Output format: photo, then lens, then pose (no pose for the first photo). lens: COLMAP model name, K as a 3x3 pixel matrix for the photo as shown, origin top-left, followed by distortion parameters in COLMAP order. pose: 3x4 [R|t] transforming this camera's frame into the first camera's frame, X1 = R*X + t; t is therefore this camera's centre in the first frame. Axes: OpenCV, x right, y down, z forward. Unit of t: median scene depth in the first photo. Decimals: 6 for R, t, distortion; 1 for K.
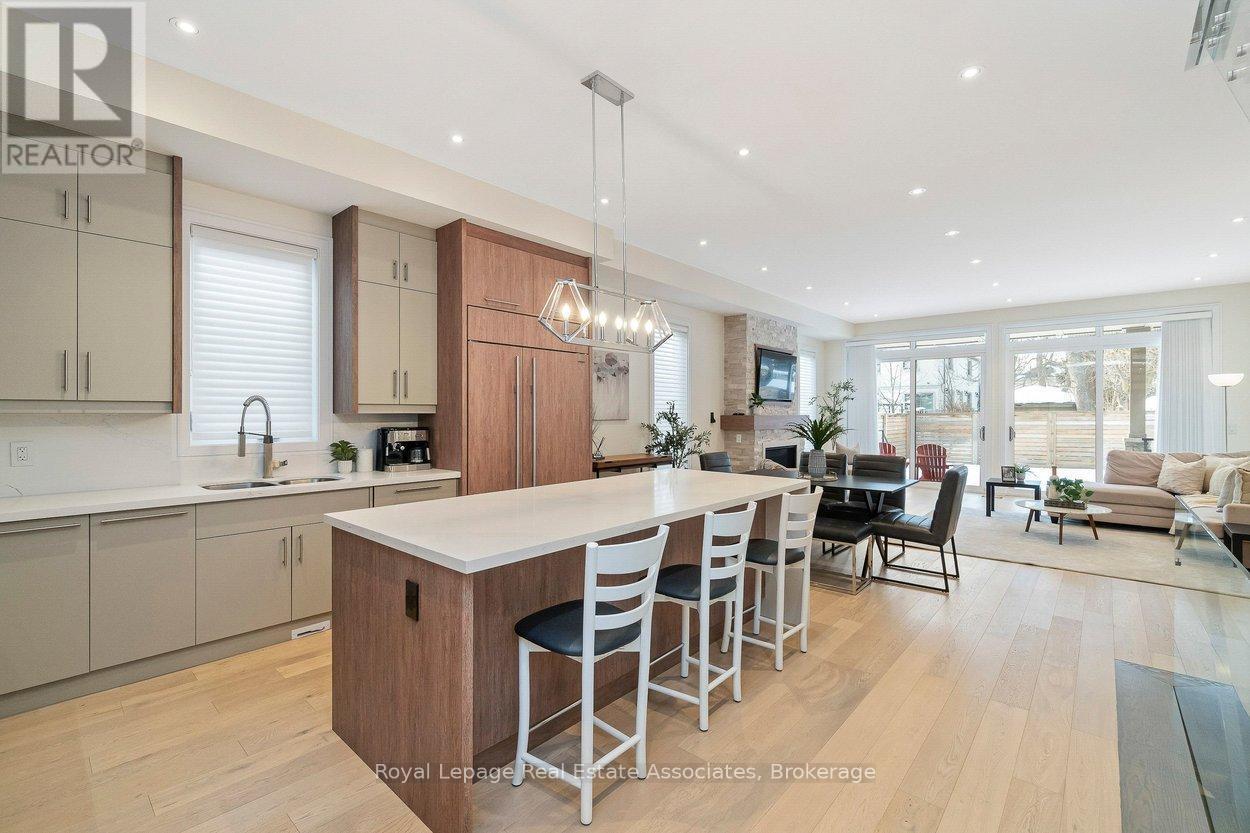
lens RADIAL K [[539.5, 0, 624.3], [0, 539.5, 417.4], [0, 0, 1]] dist [-0.003898, 0.000346]
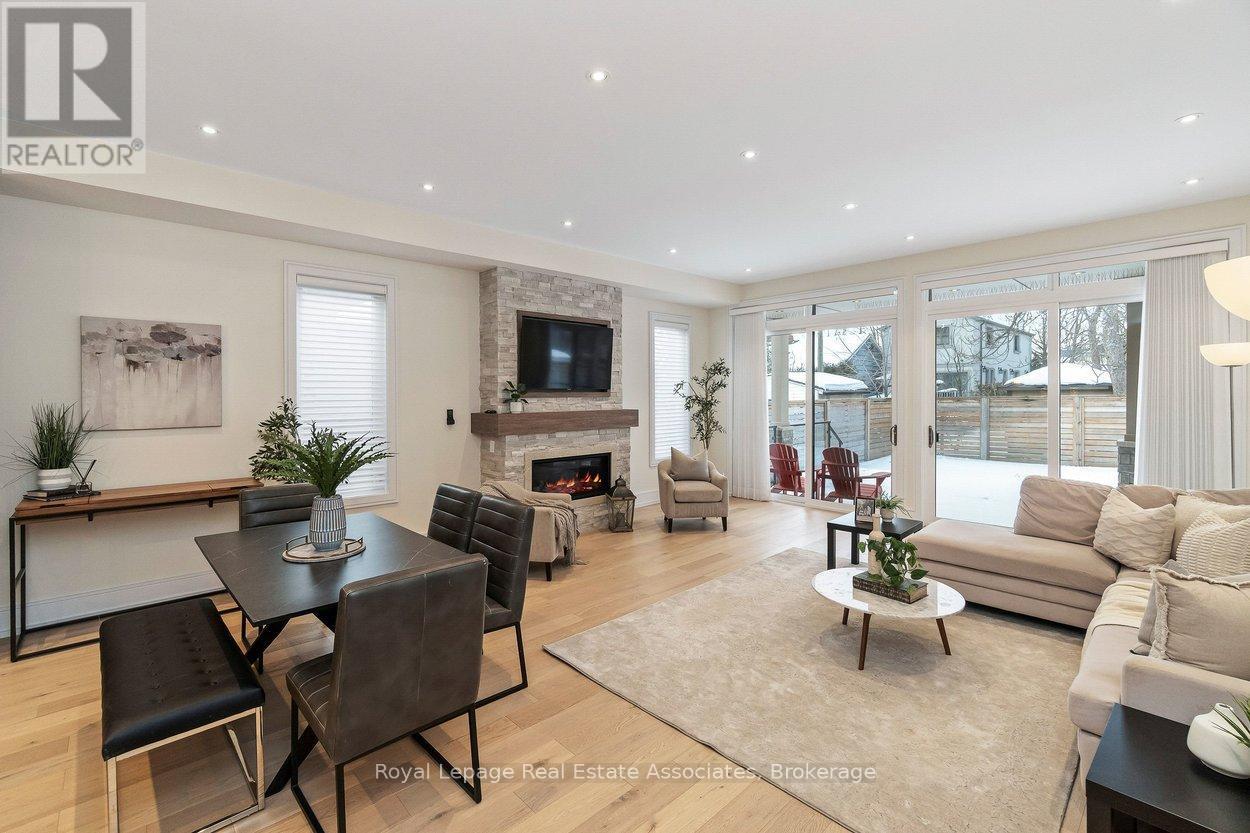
lens RADIAL K [[539.5, 0, 636.6], [0, 539.5, 391.4], [0, 0, 1]] dist [-0.003898, 0.000346]
pose [[0.996448, -0.007315, -0.083895, 0.450138], [0.006224, 0.999893, -0.013256, -0.021318], [0.083982, 0.012687, 0.996386, 0.321158]]
